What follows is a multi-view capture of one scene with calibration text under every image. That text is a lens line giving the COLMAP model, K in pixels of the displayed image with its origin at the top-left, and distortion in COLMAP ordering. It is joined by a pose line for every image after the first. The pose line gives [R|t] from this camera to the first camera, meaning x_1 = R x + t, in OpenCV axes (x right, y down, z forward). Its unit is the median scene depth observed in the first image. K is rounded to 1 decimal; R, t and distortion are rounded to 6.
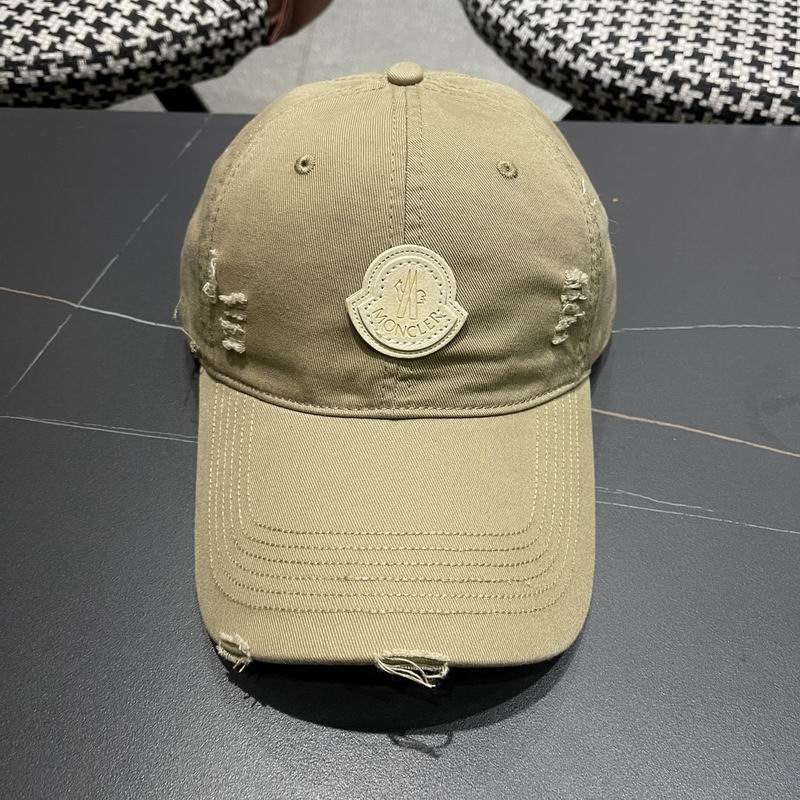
lens RADIAL K [[851.8, 0, 399.8], [0, 851.8, 403.5], [0, 0, 1]] dist [0.018158, 0.000000]
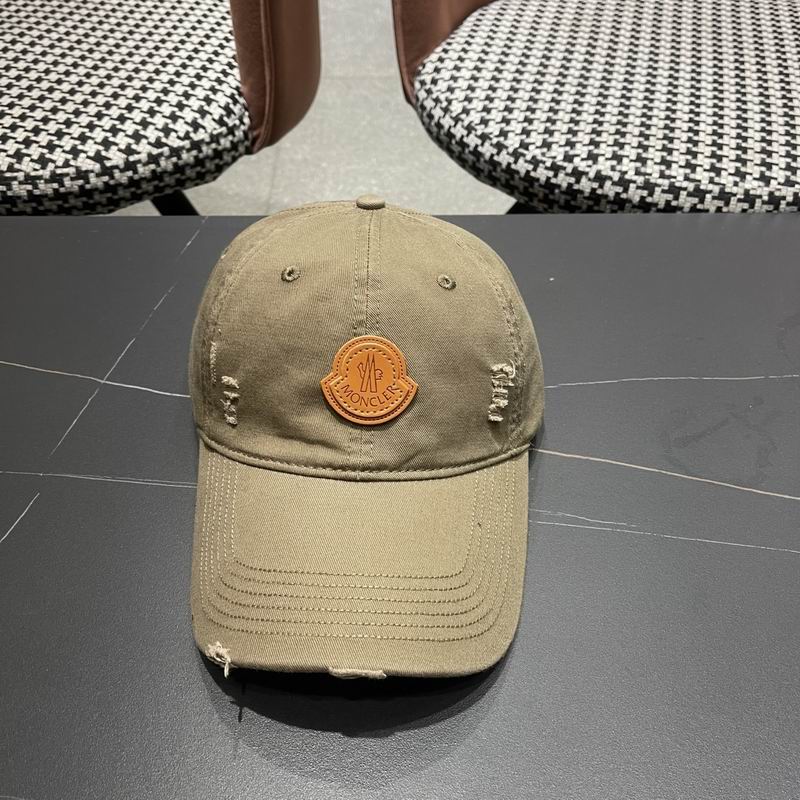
lens RADIAL K [[851.8, 0, 405.8], [0, 851.8, 408.9], [0, 0, 1]] dist [0.018158, 0.000000]
pose [[0.998588, -0.036821, 0.038300, -0.003623], [0.039835, 0.995905, -0.081154, 0.026361], [-0.035155, 0.082565, 0.995965, -0.138377]]
